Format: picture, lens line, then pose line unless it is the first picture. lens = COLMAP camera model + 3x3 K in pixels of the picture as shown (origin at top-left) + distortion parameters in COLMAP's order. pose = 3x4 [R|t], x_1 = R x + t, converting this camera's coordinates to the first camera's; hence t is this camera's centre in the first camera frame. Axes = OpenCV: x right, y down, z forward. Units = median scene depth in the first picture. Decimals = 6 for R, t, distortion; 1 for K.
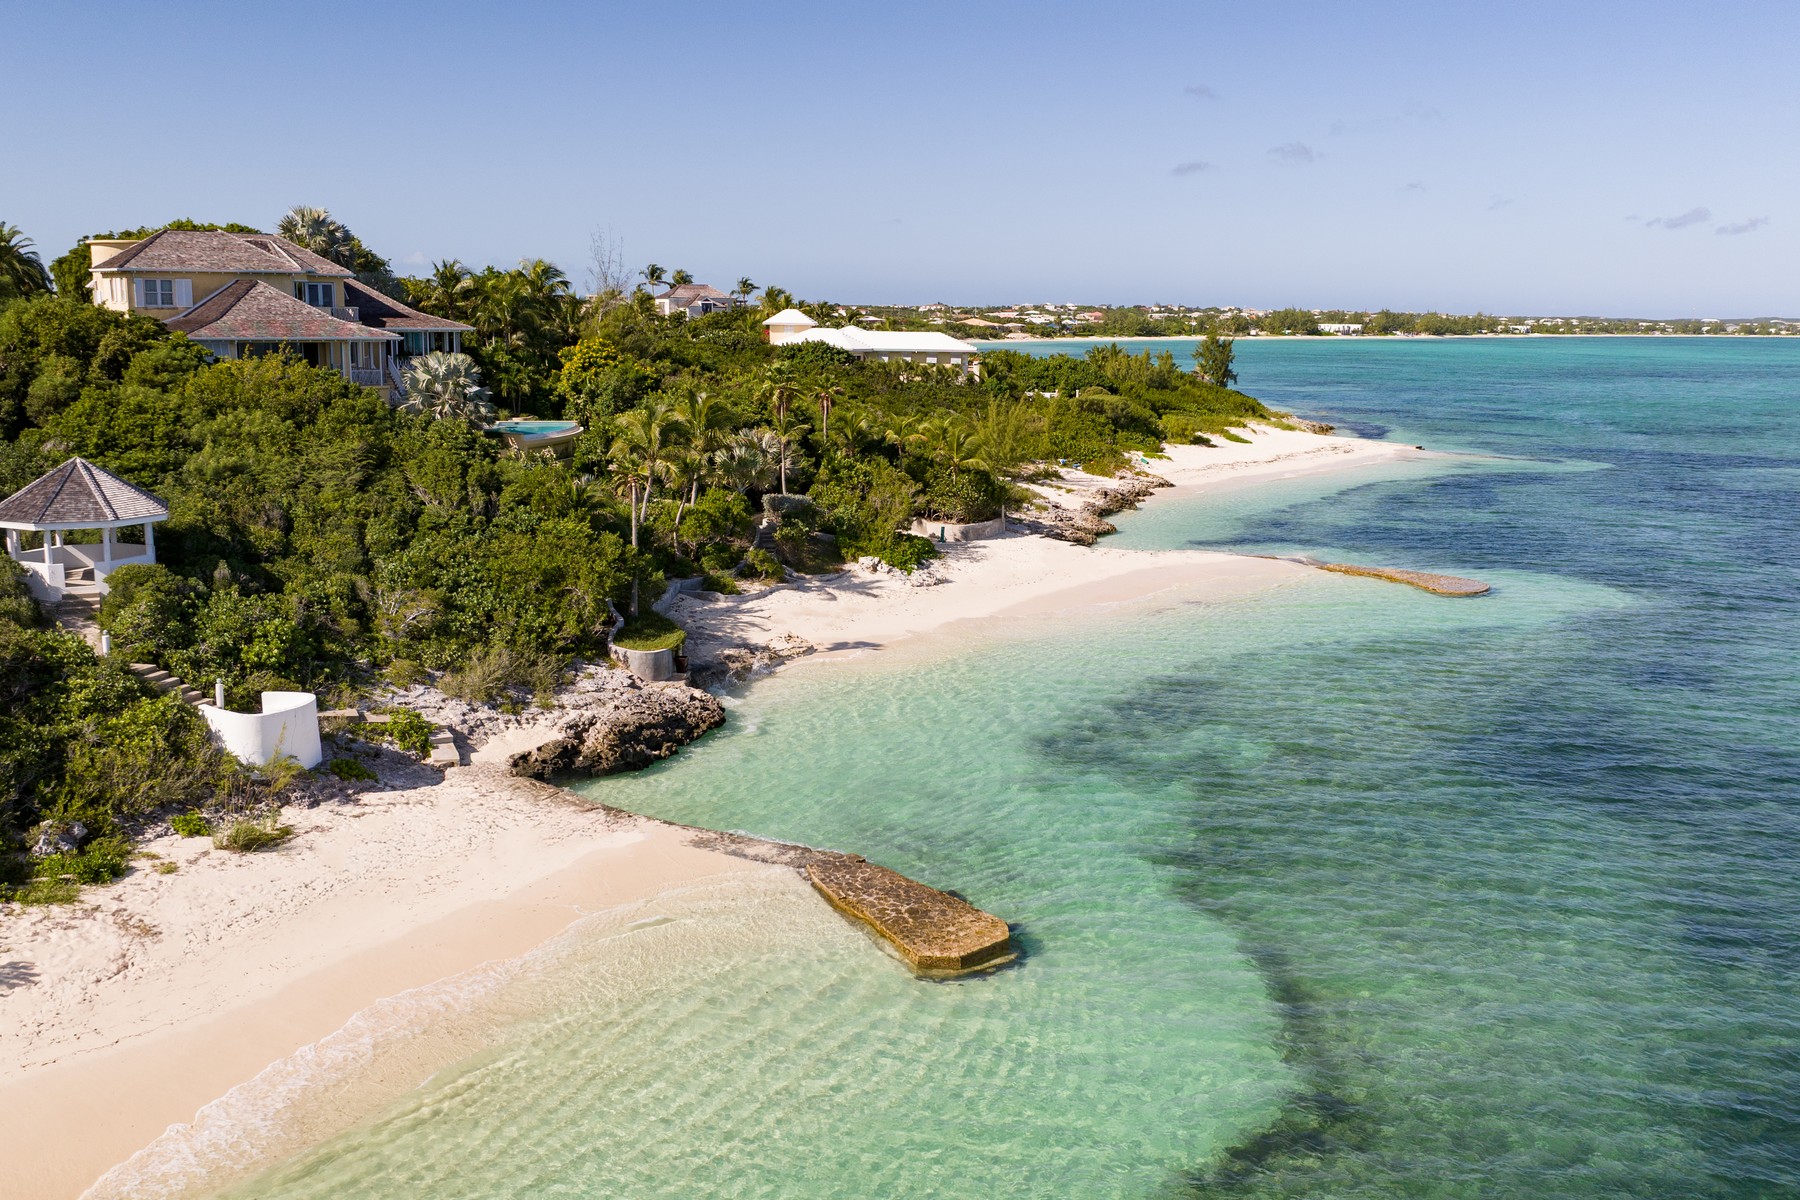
lens RADIAL K [[1561.5, 0, 900.0], [0, 1561.5, 600.0], [0, 0, 1]] dist [-0.001665, -0.054762]
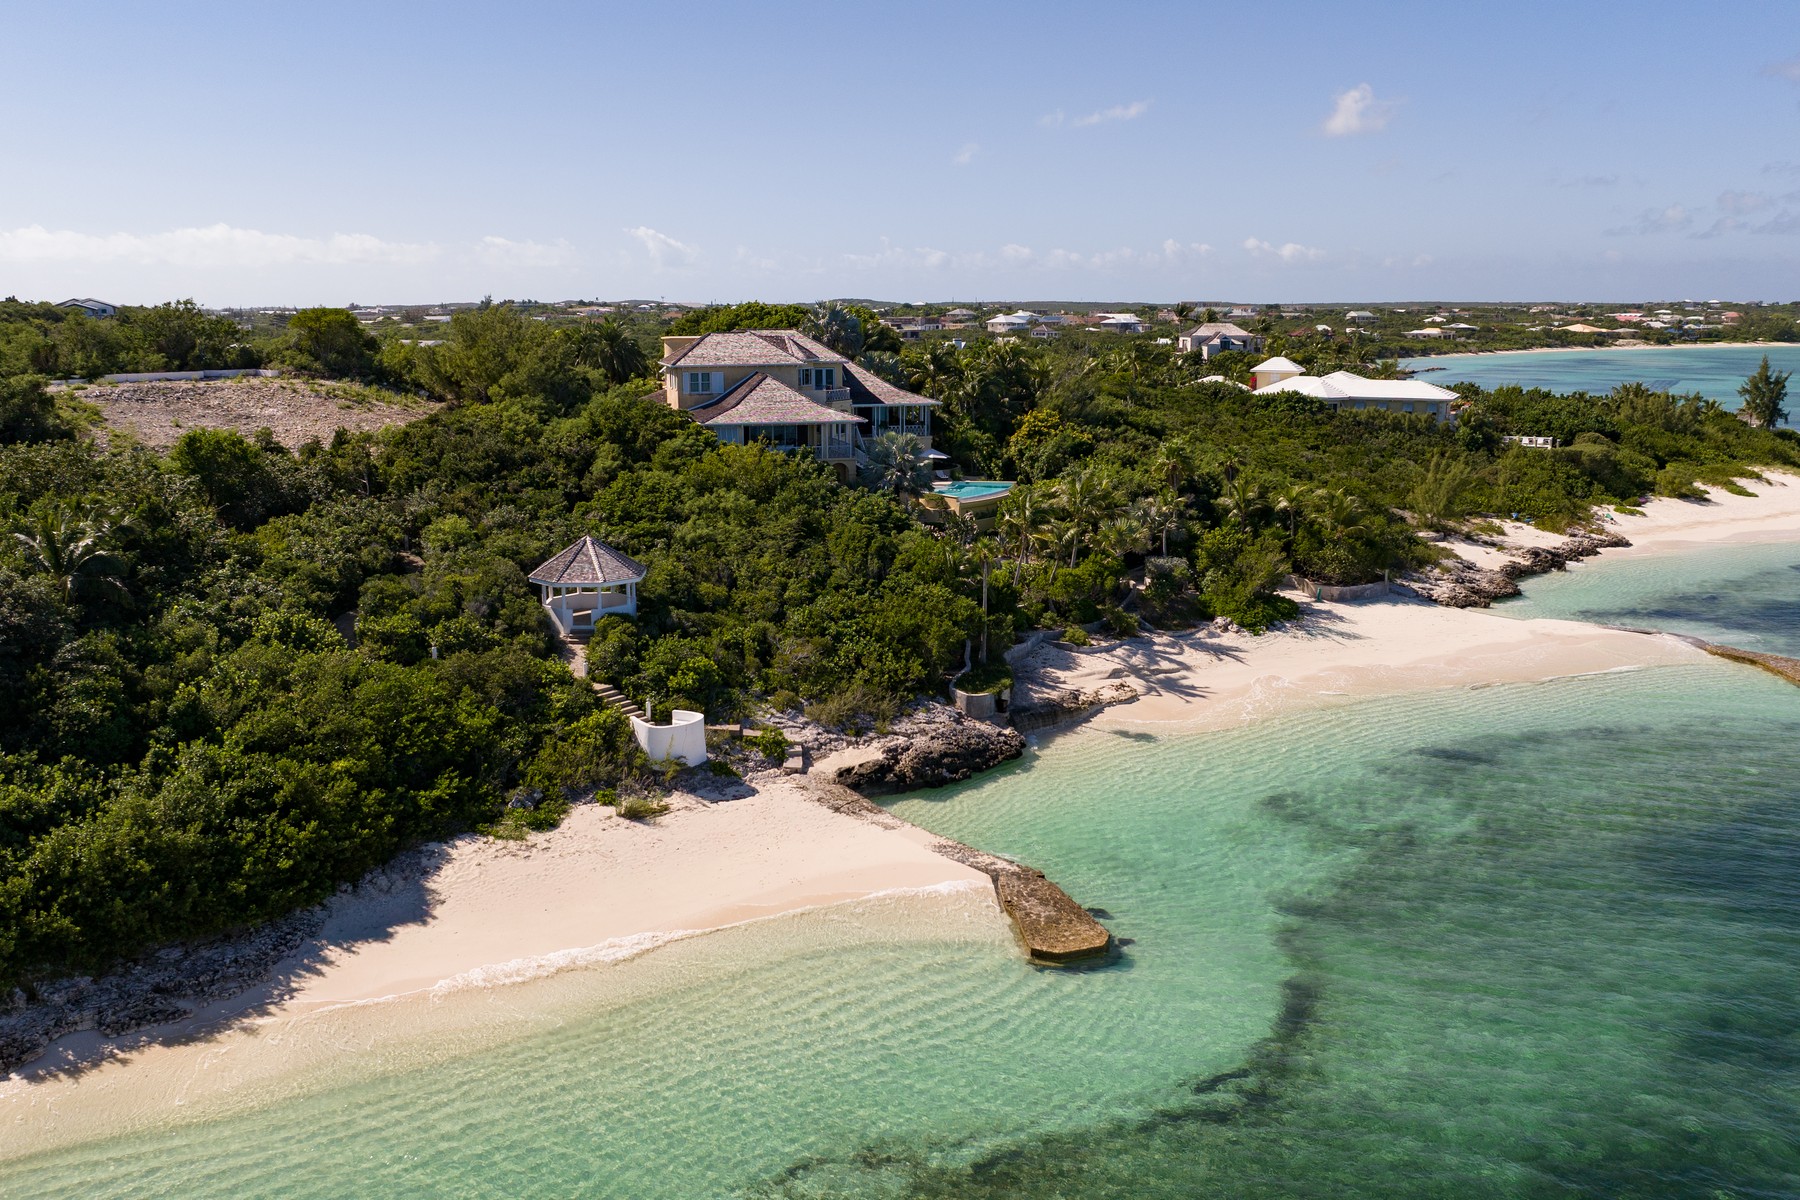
lens RADIAL K [[1561.5, 0, 900.0], [0, 1561.5, 600.0], [0, 0, 1]] dist [-0.001665, -0.054762]
pose [[0.921824, 0.058895, -0.383107, 0.261758], [-0.055195, 0.998262, 0.020655, -0.065872], [0.383658, 0.002105, 0.923473, -0.210200]]
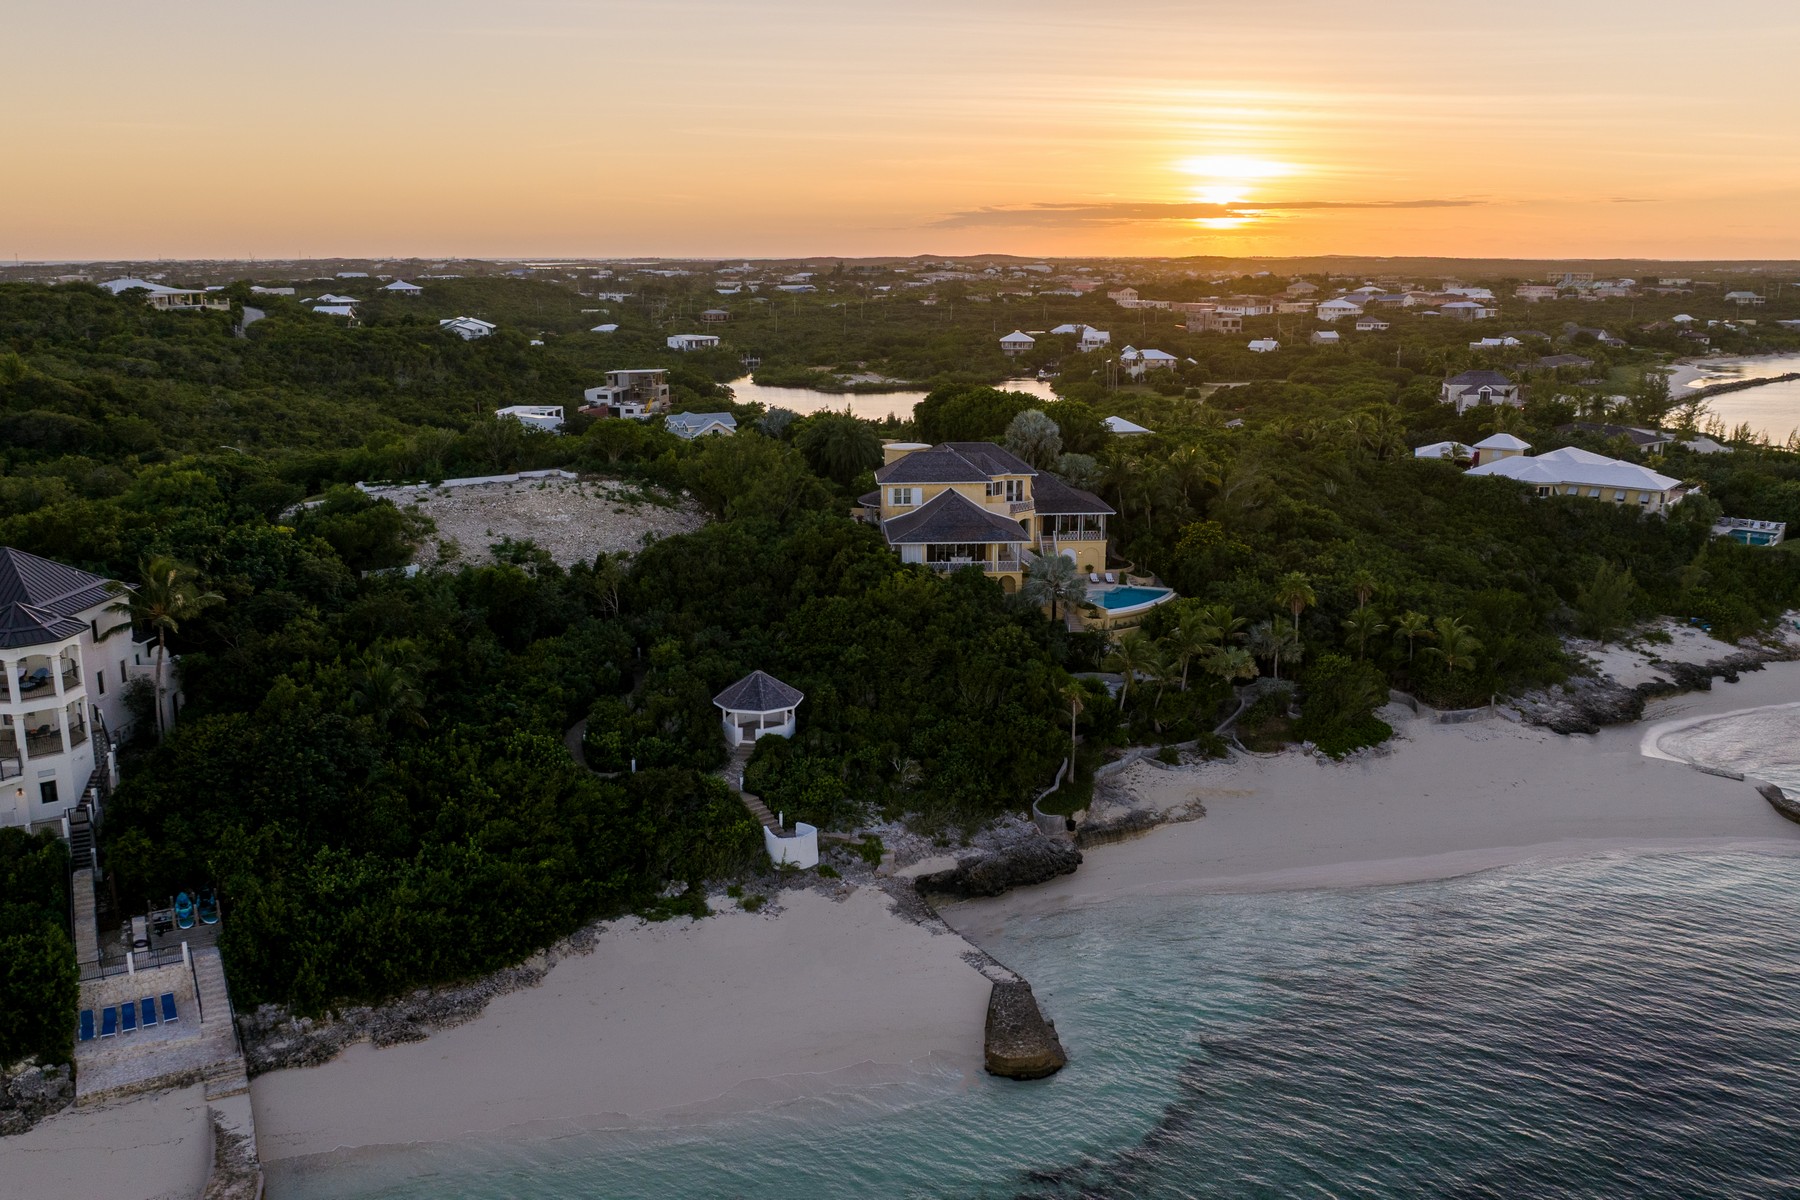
lens RADIAL K [[1633.0, 0, 929.8], [0, 1633.0, 598.6], [0, 0, 1]] dist [0.001909, -0.059613]
pose [[0.809638, 0.134873, -0.571223, 0.657599], [-0.098577, 0.990662, 0.094188, -0.327663], [0.578592, -0.019949, 0.815373, -0.440136]]
